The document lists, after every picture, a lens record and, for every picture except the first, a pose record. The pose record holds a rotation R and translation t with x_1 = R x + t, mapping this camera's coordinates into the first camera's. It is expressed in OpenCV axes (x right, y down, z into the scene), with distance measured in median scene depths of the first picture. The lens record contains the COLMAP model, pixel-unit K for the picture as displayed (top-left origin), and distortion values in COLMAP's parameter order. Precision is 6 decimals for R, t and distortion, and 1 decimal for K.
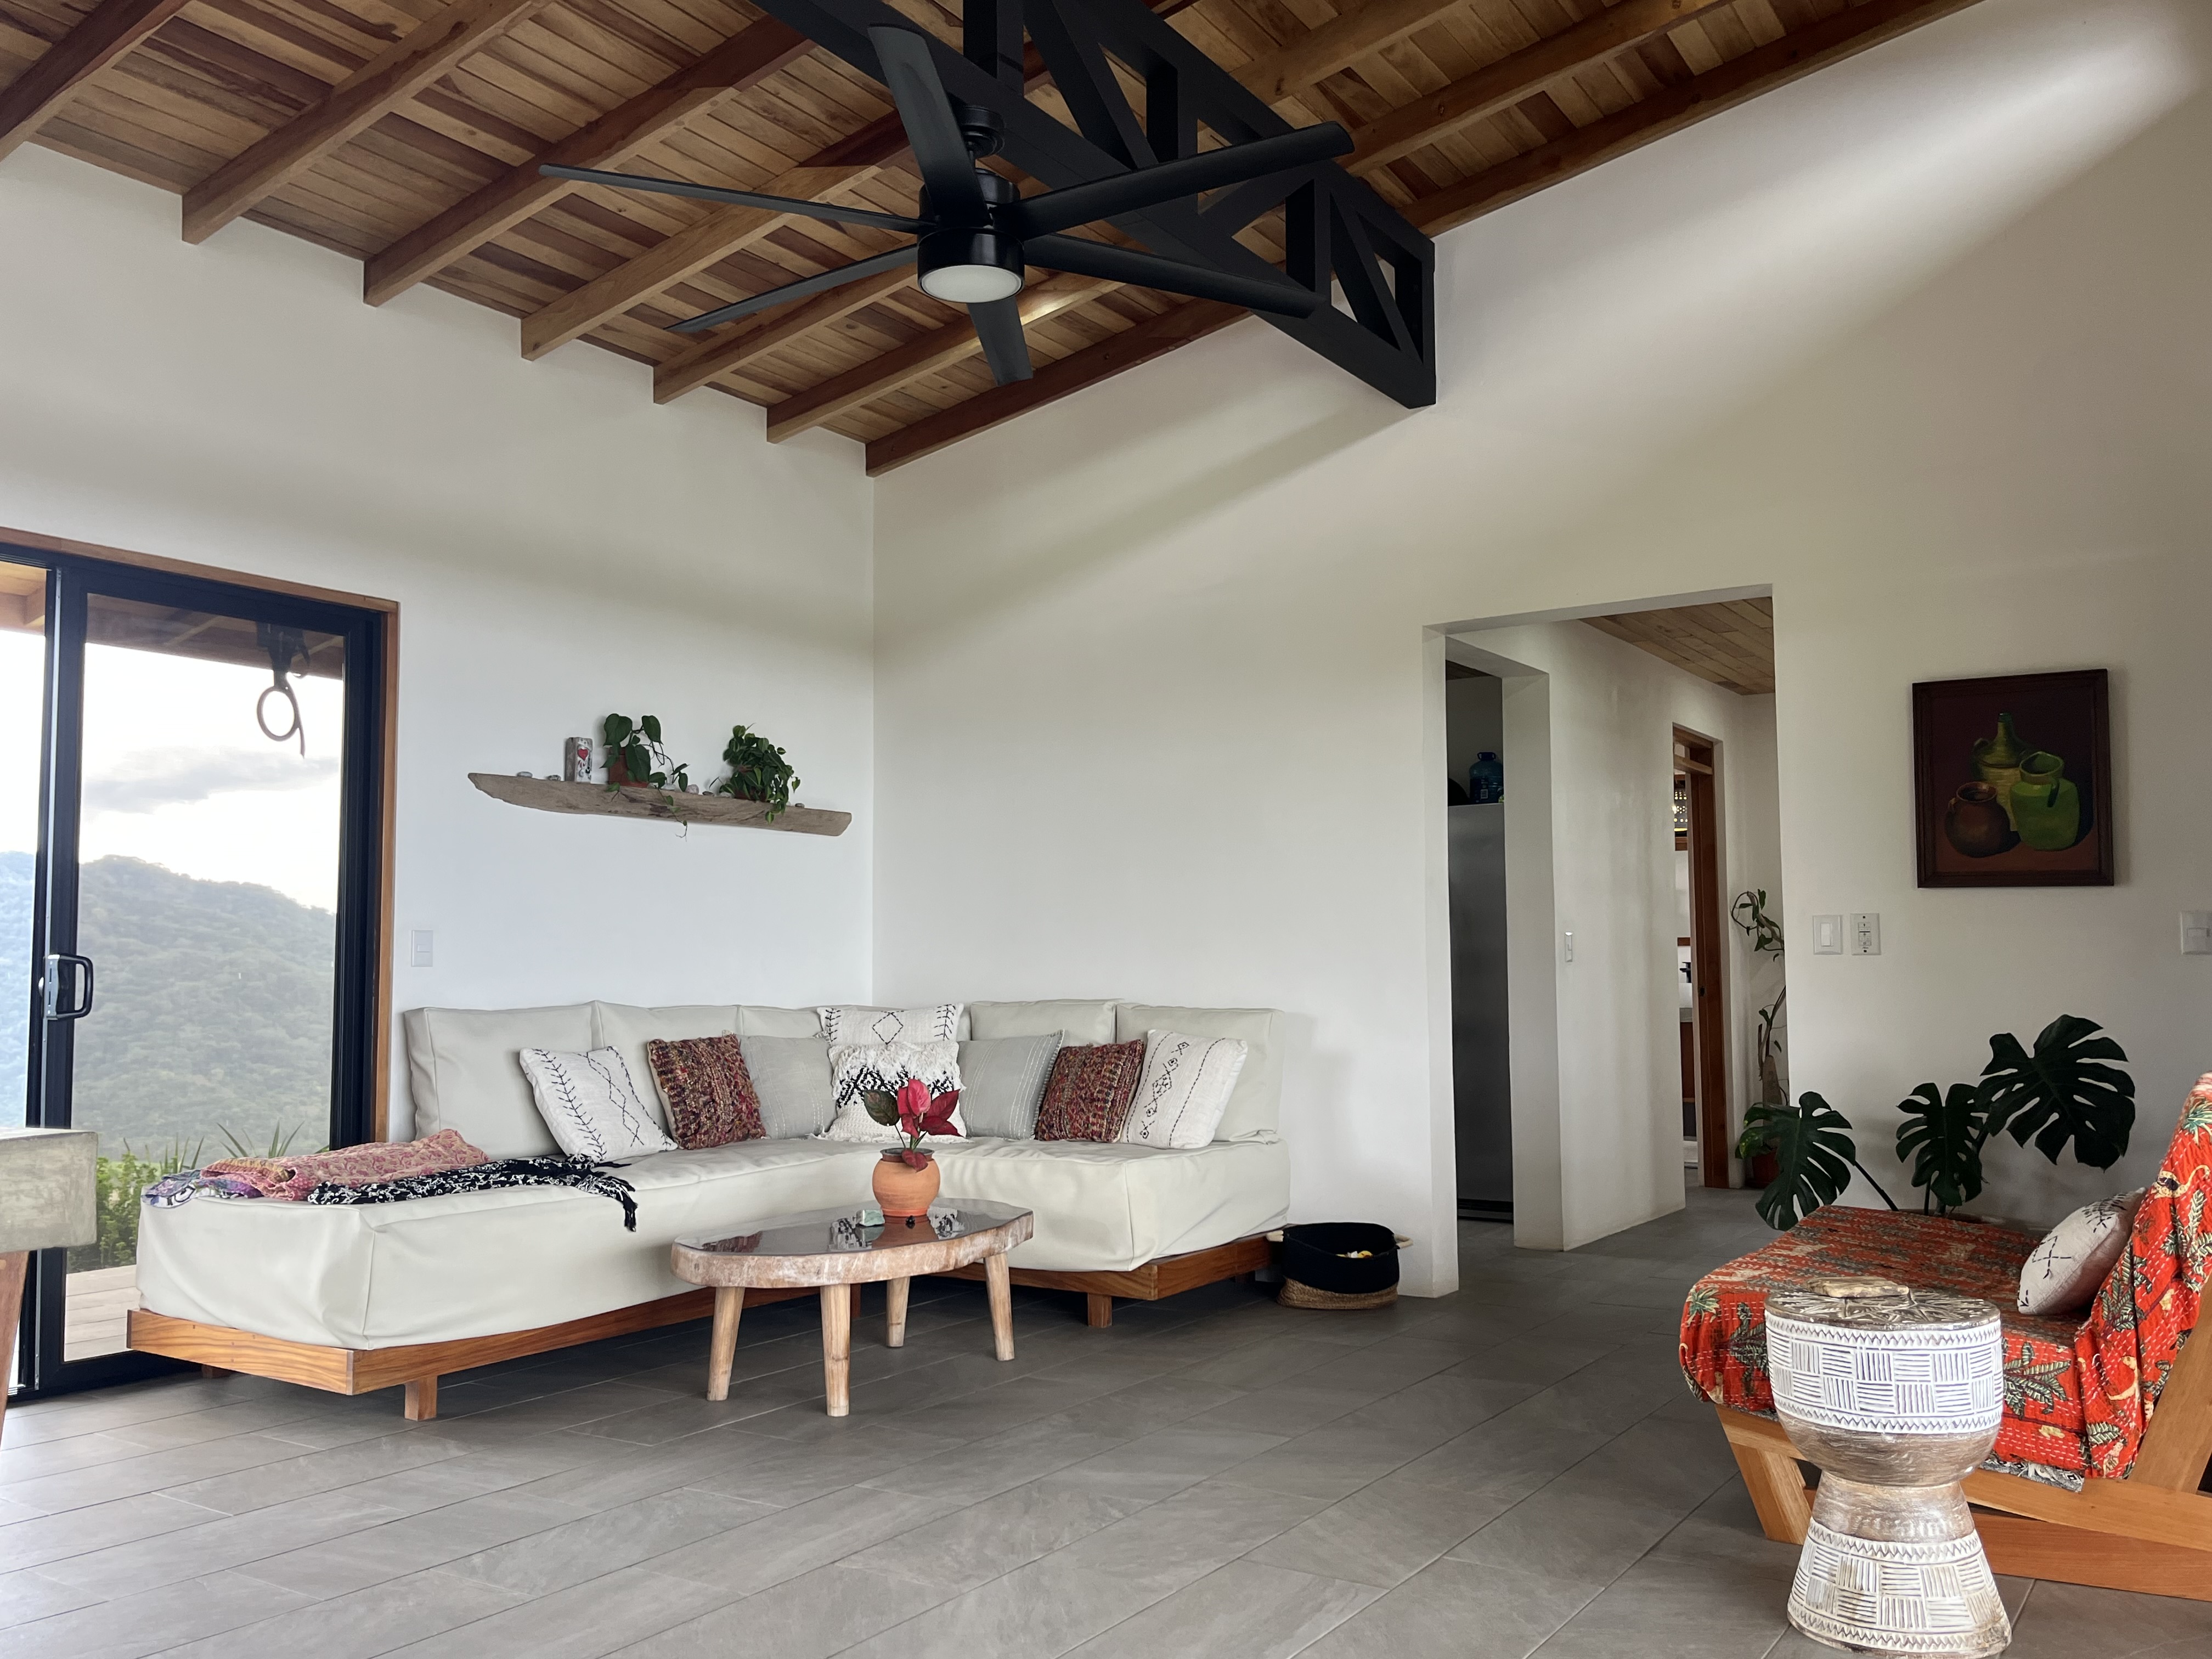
lens RADIAL K [[1812.6, 0, 1106.0], [0, 1812.6, 842.1], [0, 0, 1]] dist [0.036951, -0.024911]
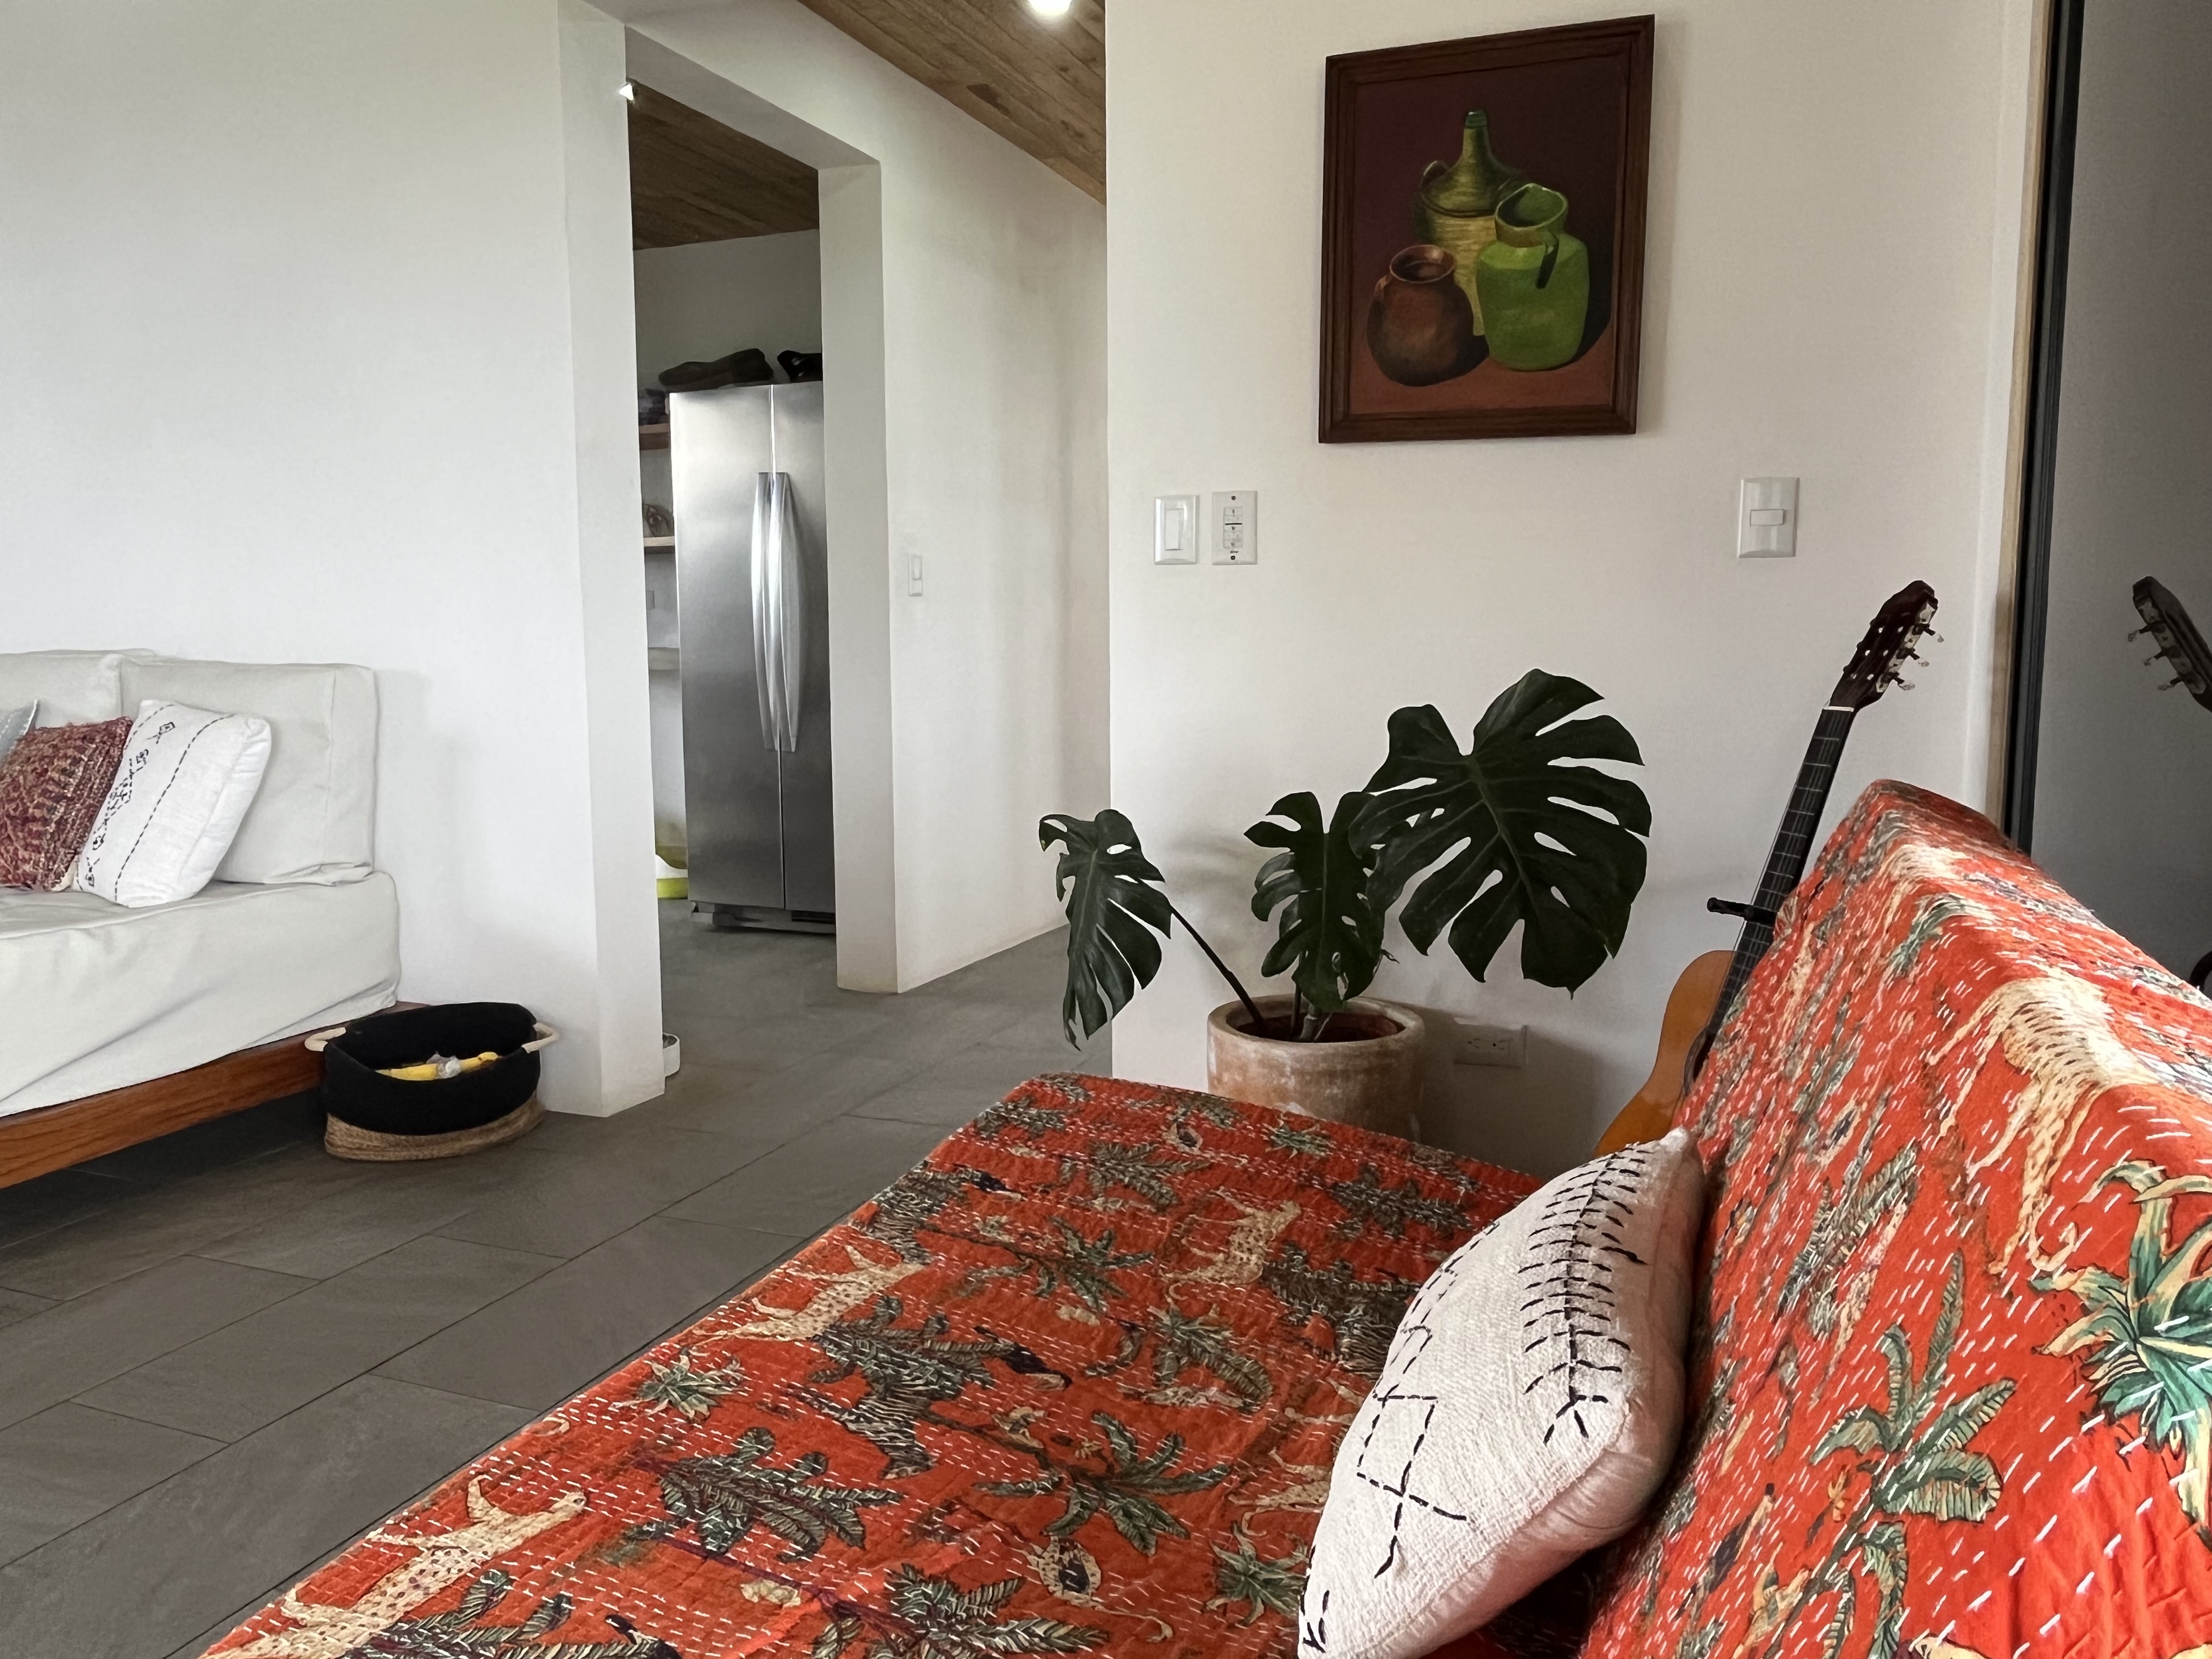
lens RADIAL K [[1535.1, 0, 1119.8], [0, 1535.1, 841.7], [0, 0, 1]] dist [-0.000896, -0.002266]
pose [[0.978340, -0.026958, 0.205241, 0.288599], [-0.015605, 0.979058, 0.202981, 0.051126], [-0.206414, -0.201787, 0.957432, 0.541053]]
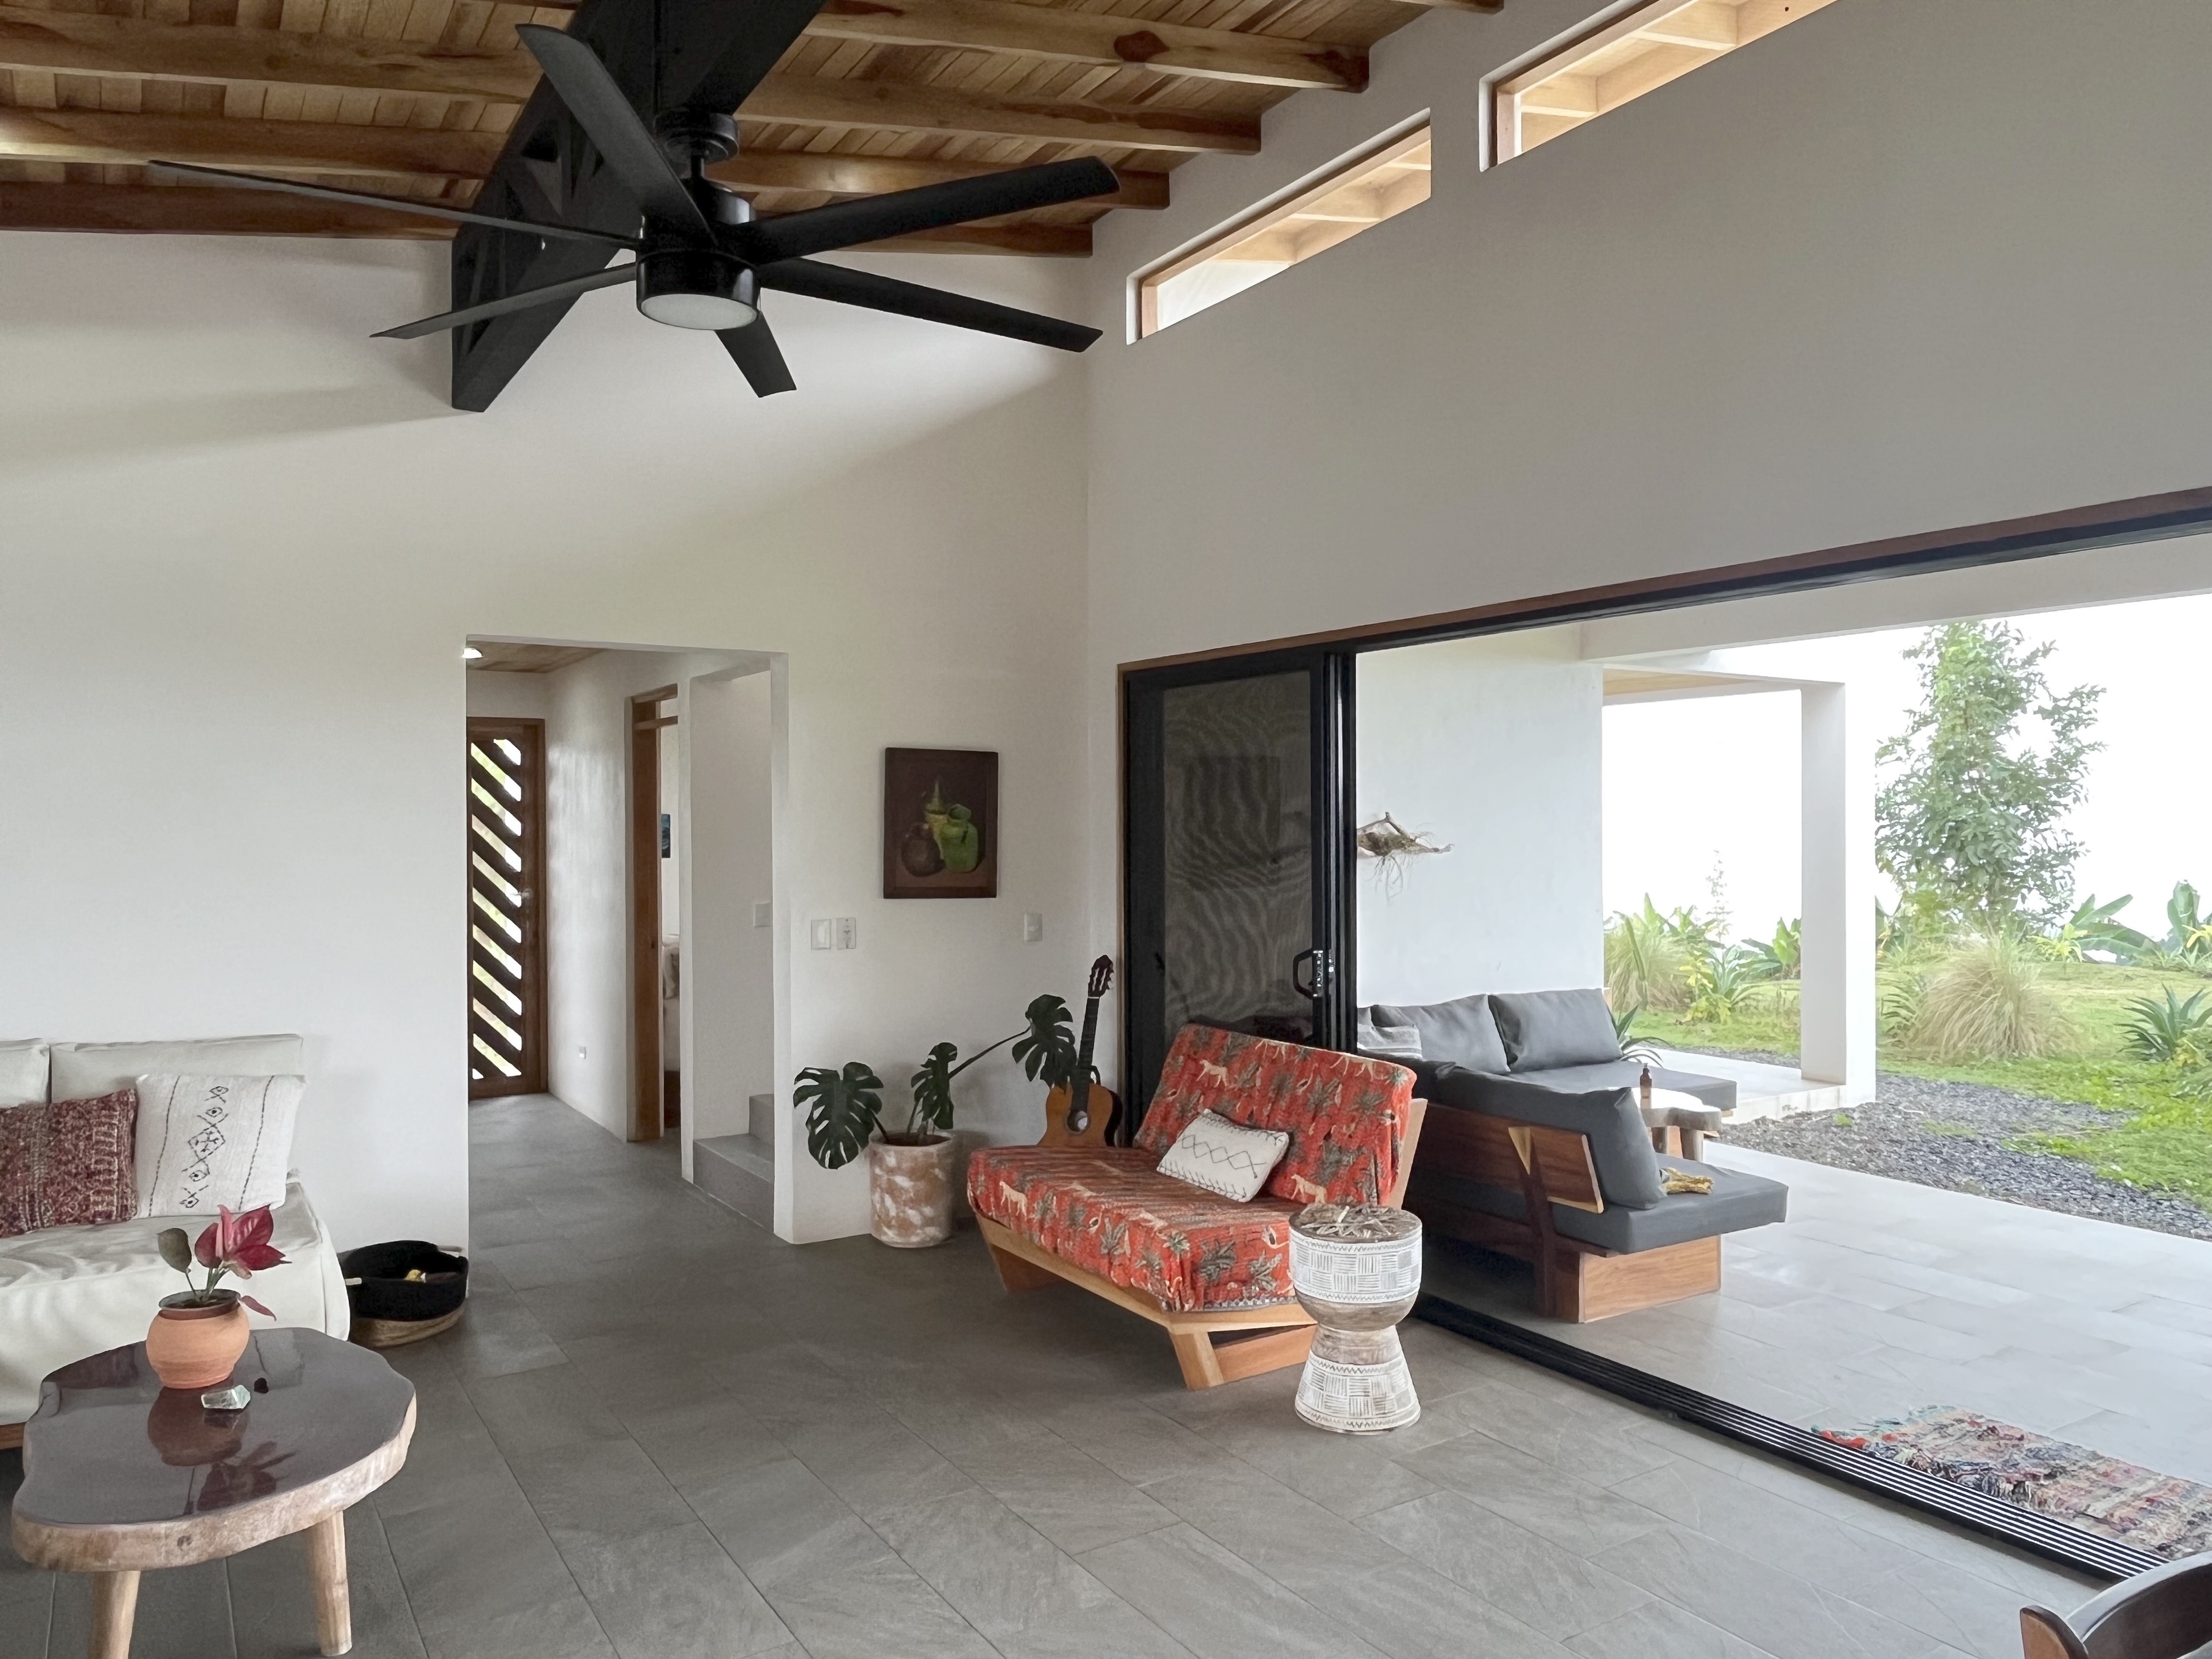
lens RADIAL K [[1535.1, 0, 1123.9], [0, 1535.1, 834.5], [0, 0, 1]] dist [-0.000896, -0.002266]
pose [[0.399791, -0.000417, 0.916606, -0.539041], [-0.066468, 0.997354, 0.029445, -0.069441], [-0.914193, -0.072697, 0.398706, 0.392065]]
